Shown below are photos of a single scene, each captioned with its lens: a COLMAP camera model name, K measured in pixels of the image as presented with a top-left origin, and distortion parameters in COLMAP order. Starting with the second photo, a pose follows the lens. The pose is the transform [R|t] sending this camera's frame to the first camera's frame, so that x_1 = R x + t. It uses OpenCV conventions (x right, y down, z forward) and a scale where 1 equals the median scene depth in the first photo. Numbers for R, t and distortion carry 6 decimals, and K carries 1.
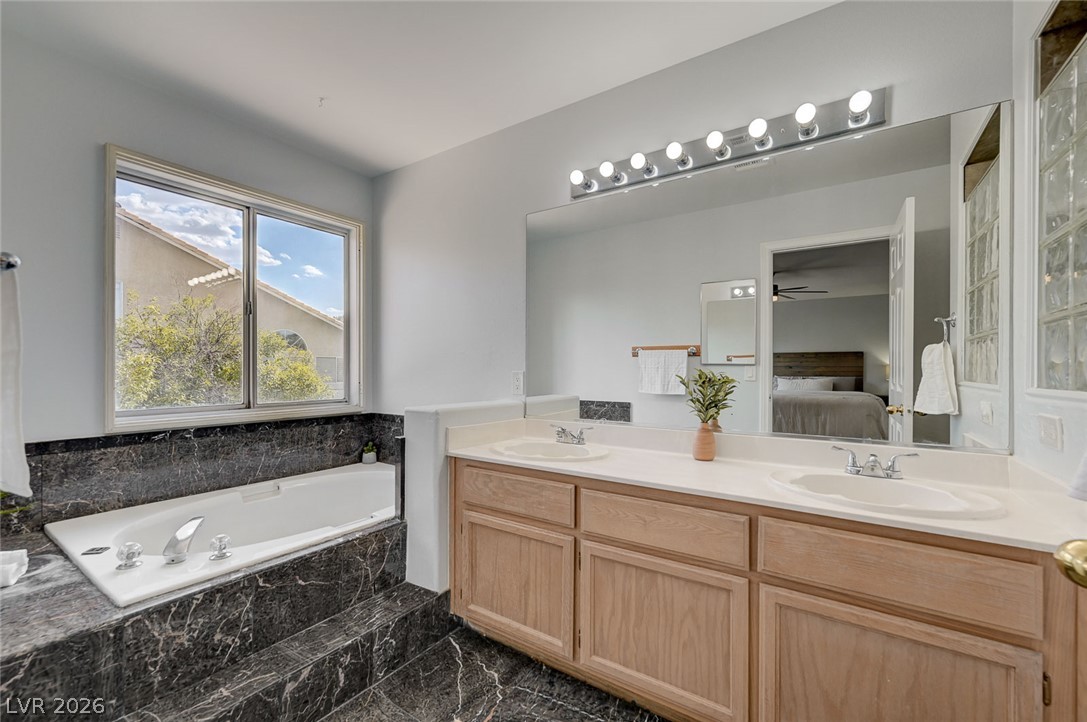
lens RADIAL K [[428.2, 0, 551.4], [0, 428.2, 368.1], [0, 0, 1]] dist [0.001989, 0.001085]
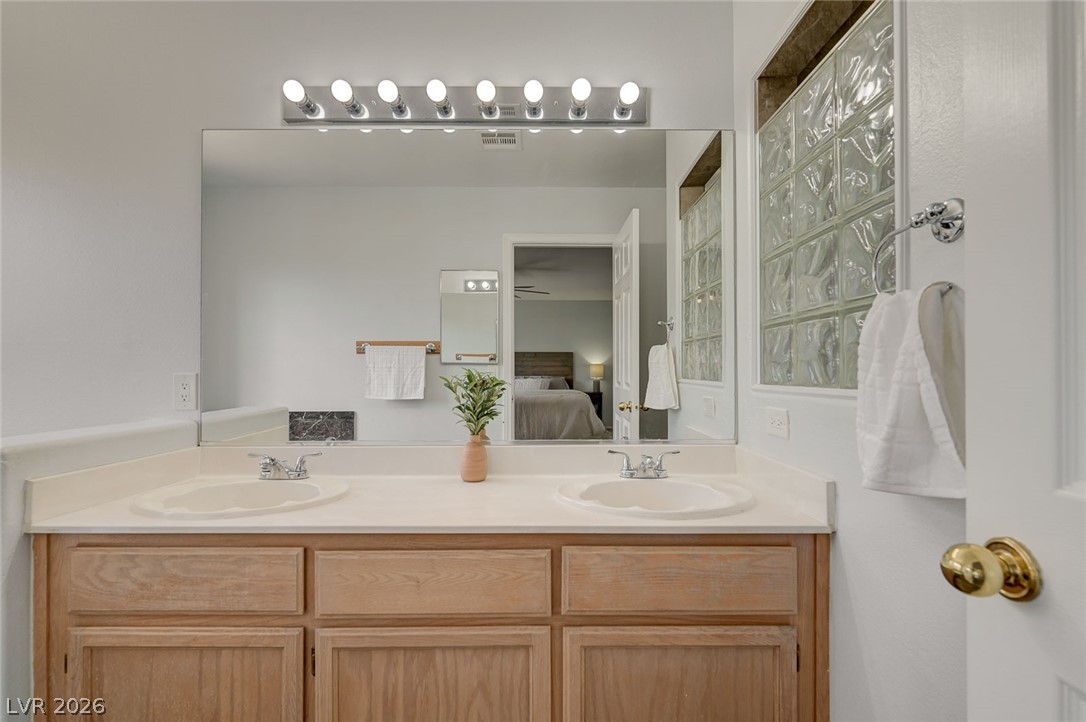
lens RADIAL K [[483.3, 0, 540.0], [0, 483.3, 366.4], [0, 0, 1]] dist [-0.007914, 0.000645]
pose [[0.836573, -0.000175, 0.547856, -0.043337], [0.002244, 0.999993, -0.003107, 0.001022], [-0.547851, 0.003829, 0.836567, 0.179245]]
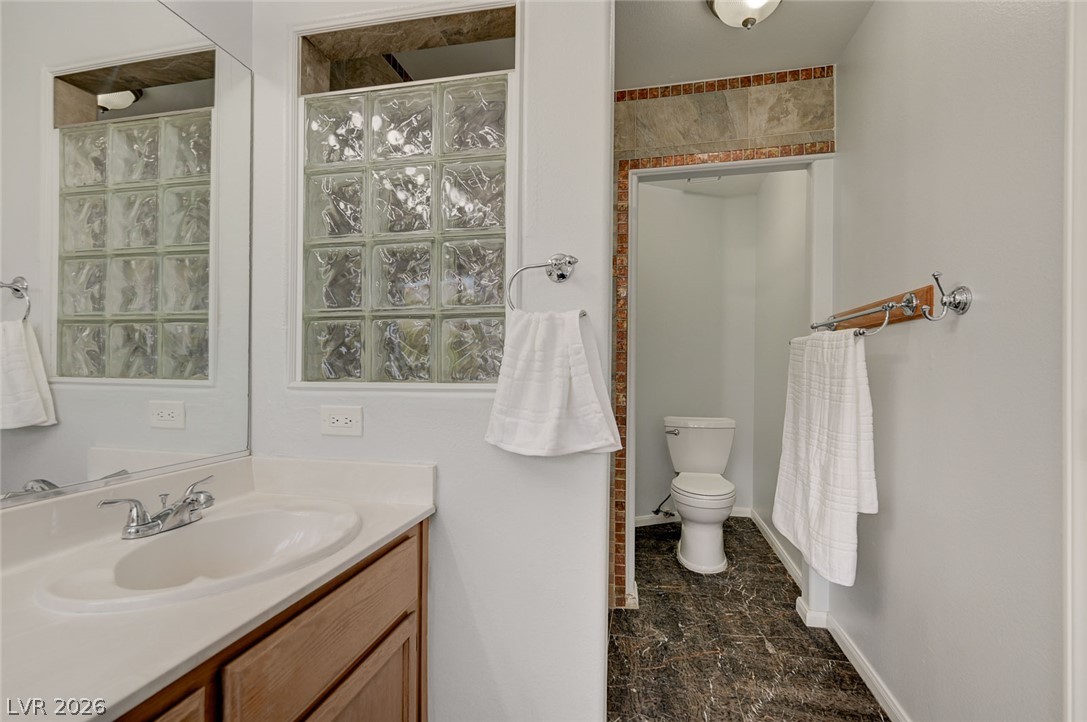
lens RADIAL K [[483.8, 0, 546.9], [0, 483.8, 367.2], [0, 0, 1]] dist [-0.007914, 0.000645]
pose [[-0.360677, -0.003208, 0.932685, -0.102561], [-0.015051, 0.999884, -0.002381, 0.004814], [-0.932569, -0.014896, -0.360683, 0.626957]]
